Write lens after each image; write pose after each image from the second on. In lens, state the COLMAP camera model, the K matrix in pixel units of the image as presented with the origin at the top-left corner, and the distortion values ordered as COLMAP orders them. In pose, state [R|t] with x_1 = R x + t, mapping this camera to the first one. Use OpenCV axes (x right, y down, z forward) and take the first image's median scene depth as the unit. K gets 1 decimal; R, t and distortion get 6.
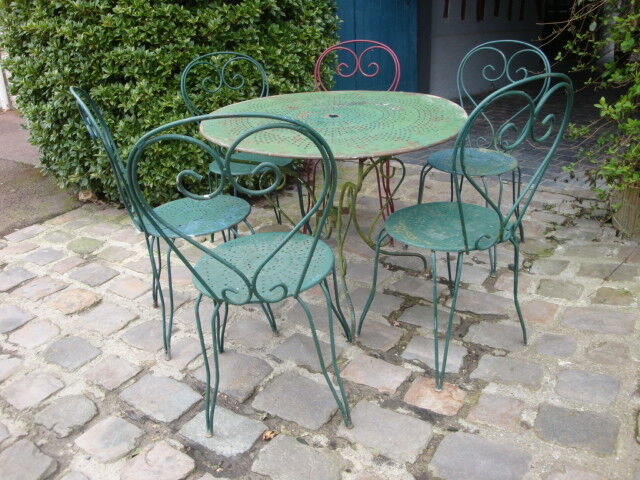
lens RADIAL K [[549.0, 0, 320.0], [0, 549.0, 240.0], [0, 0, 1]] dist [-0.162675, 0.151526]
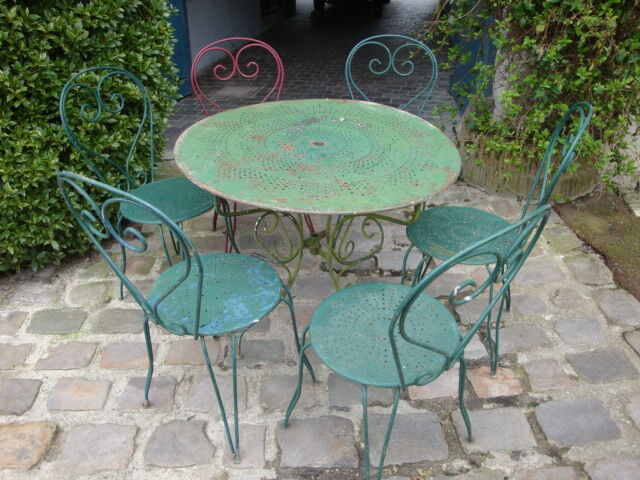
lens RADIAL K [[549.0, 0, 320.0], [0, 549.0, 240.0], [0, 0, 1]] dist [-0.162675, 0.151526]
pose [[0.805602, -0.256307, 0.534147, -0.569230], [0.199149, 0.966268, 0.163299, -0.243507], [-0.557983, -0.025179, 0.829470, 0.243815]]
